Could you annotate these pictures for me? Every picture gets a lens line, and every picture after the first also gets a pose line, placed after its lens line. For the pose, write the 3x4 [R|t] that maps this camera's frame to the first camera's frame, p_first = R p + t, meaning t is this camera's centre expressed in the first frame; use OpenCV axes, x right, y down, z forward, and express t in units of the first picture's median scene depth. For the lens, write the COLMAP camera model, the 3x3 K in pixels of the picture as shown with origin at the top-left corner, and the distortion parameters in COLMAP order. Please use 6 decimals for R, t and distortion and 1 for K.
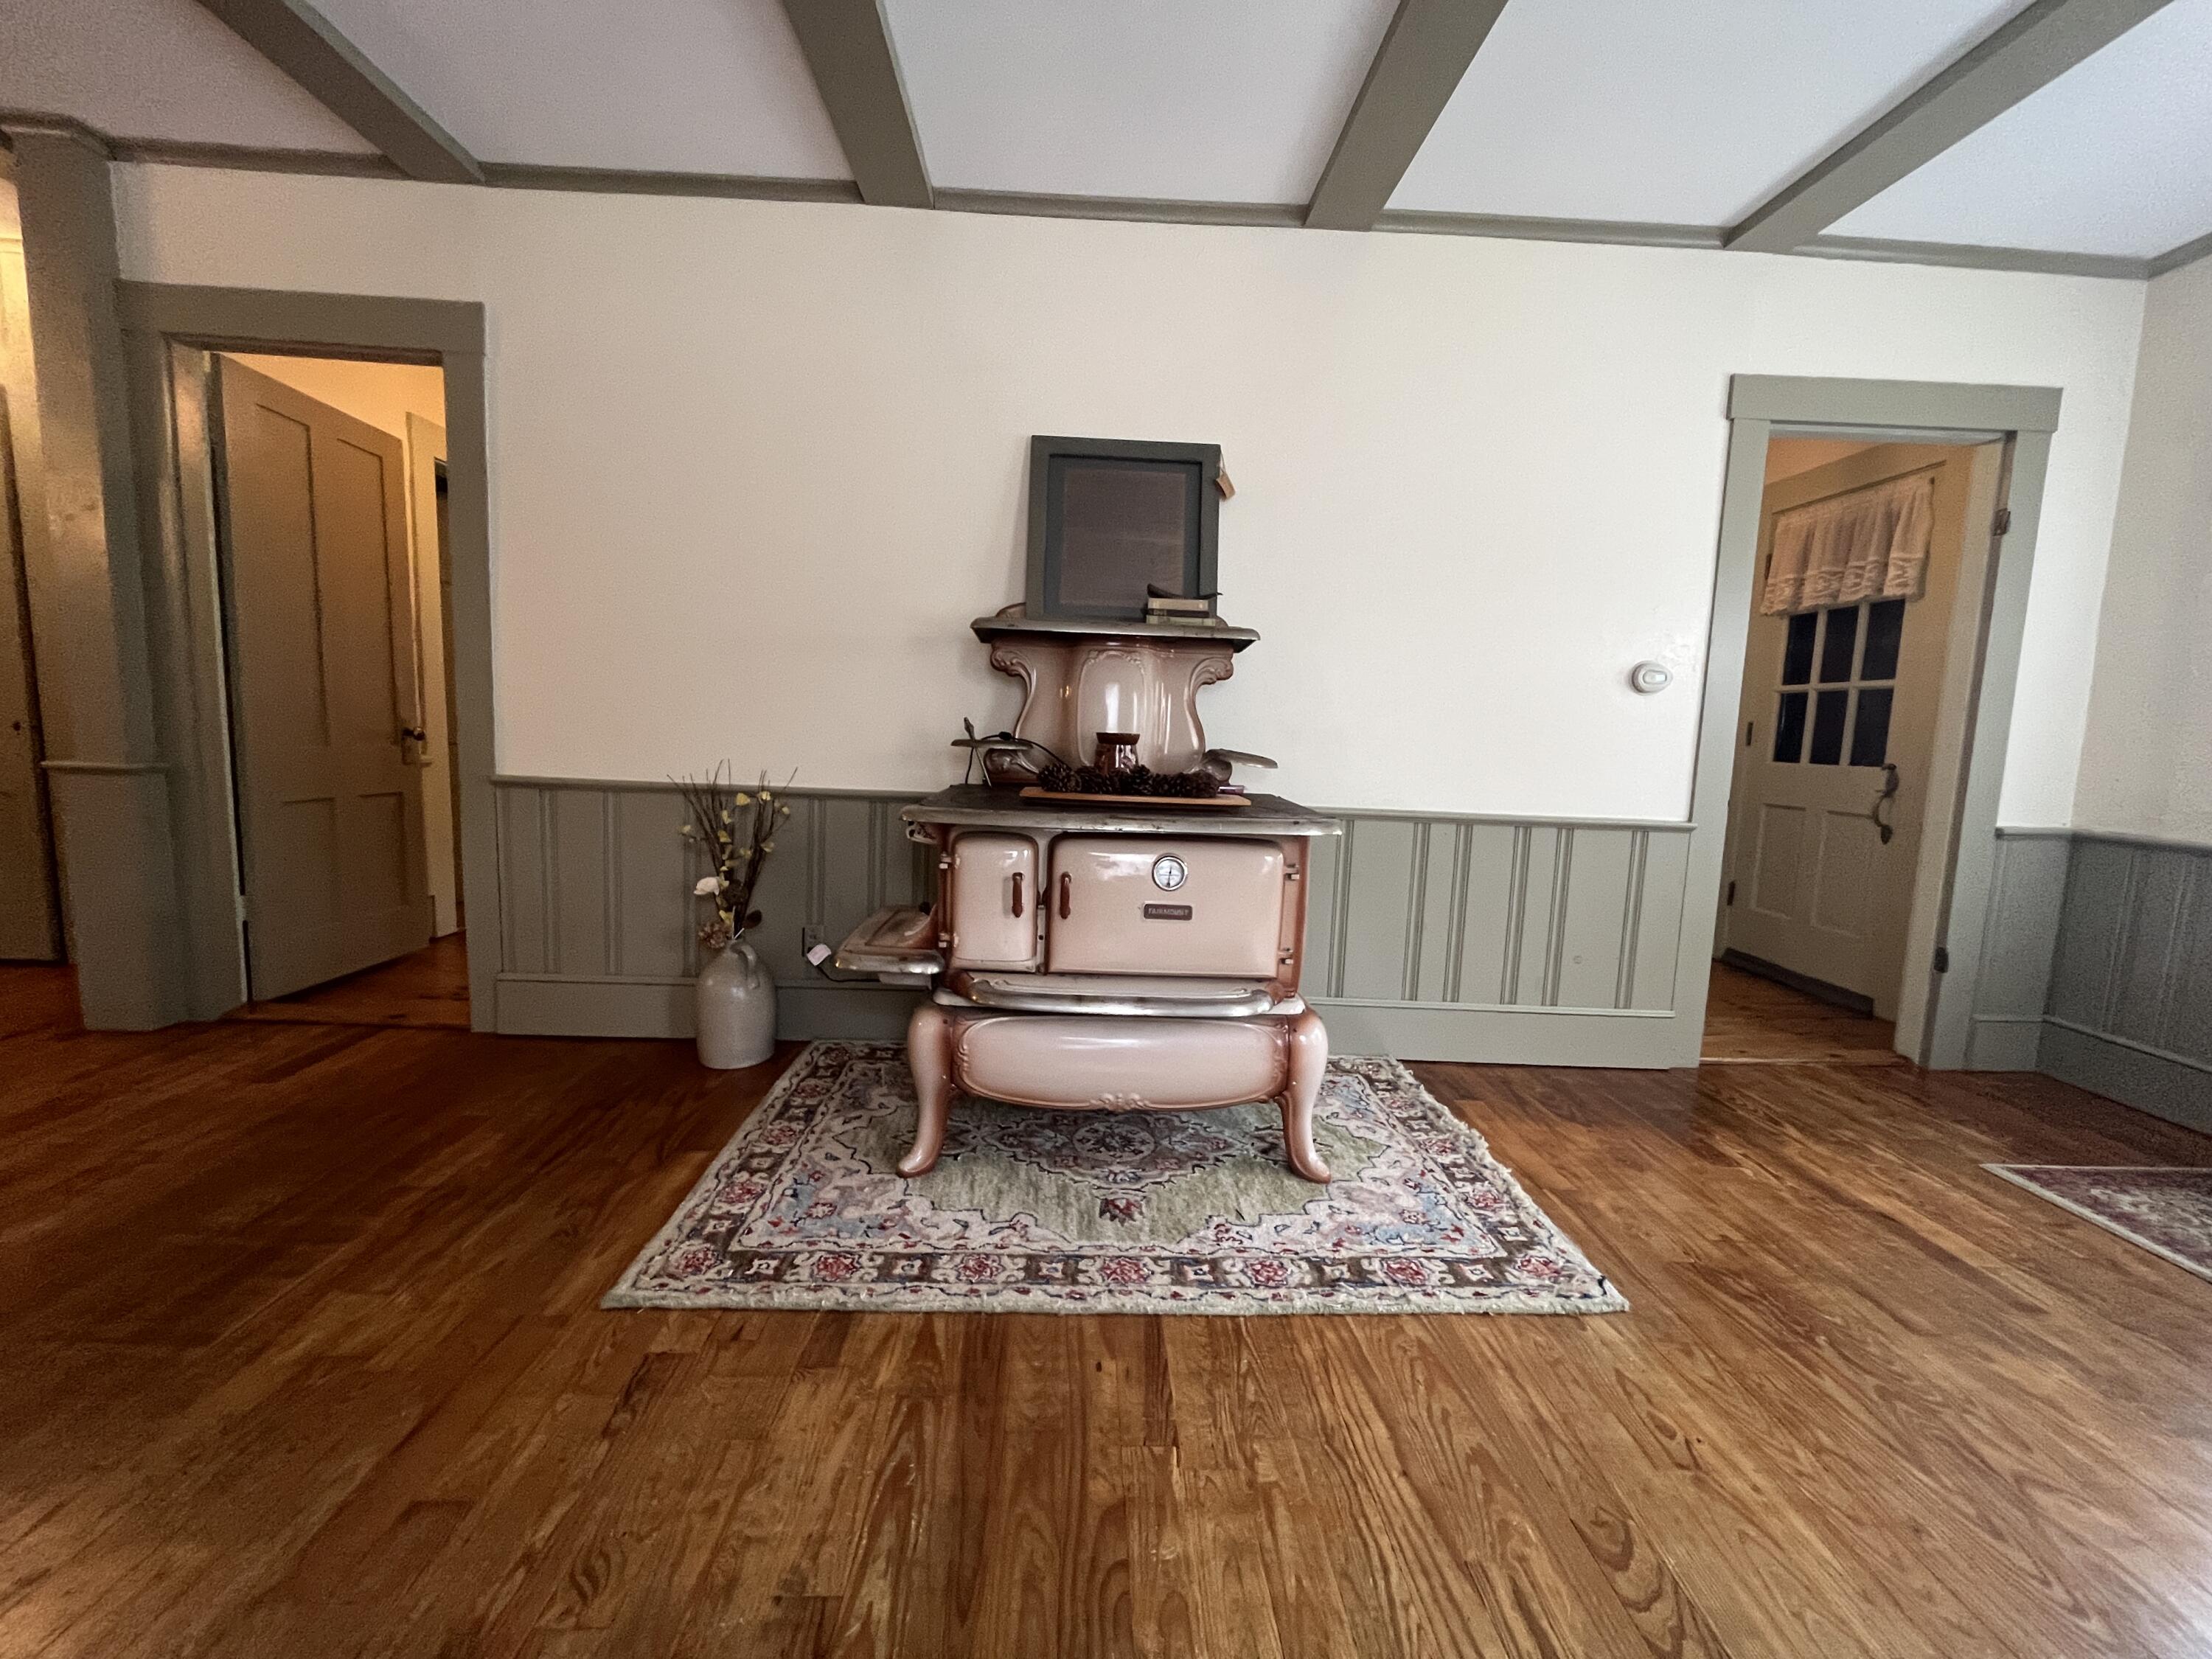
lens RADIAL K [[896.3, 0, 1106.0], [0, 896.3, 829.5], [0, 0, 1]] dist [0.000431, 0.000083]
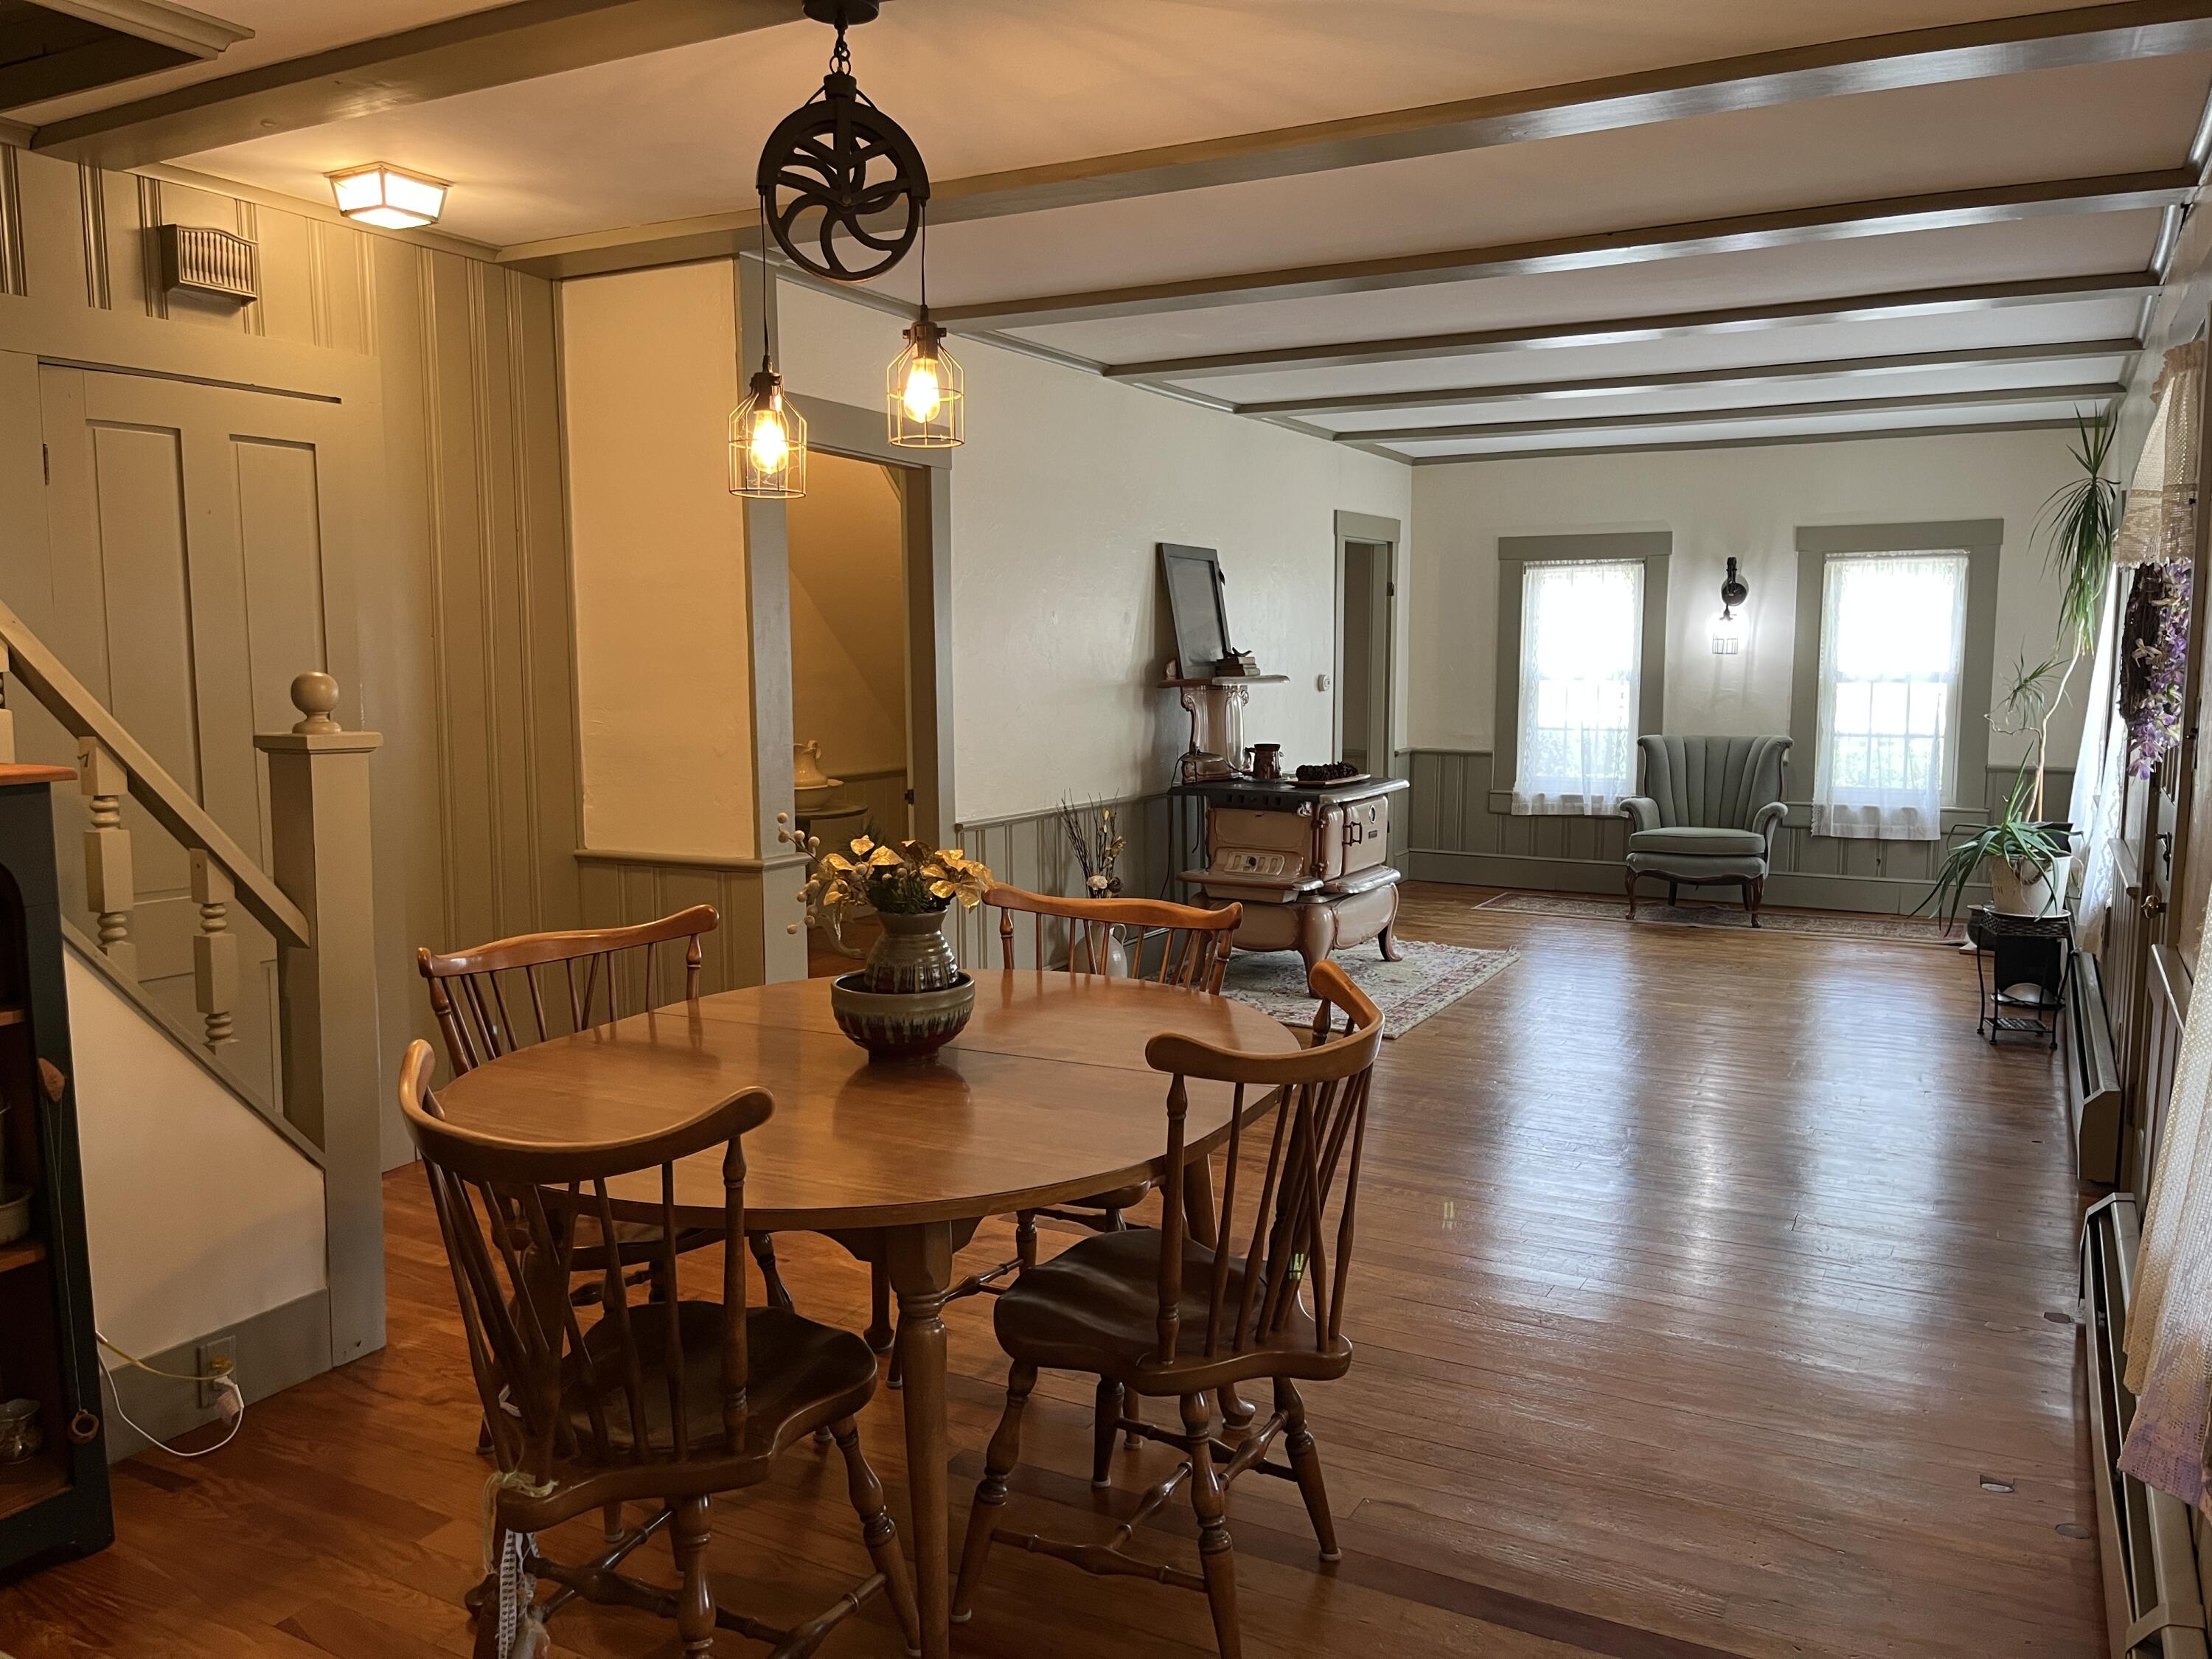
lens RADIAL K [[1664.1, 0, 1106.0], [0, 1664.1, 829.5], [0, 0, 1]] dist [0.059385, -0.098270]
pose [[0.508402, -0.130670, 0.851148, -2.571444], [0.118653, 0.989622, 0.081056, -0.218656], [-0.852906, 0.059782, 0.518630, -0.300055]]
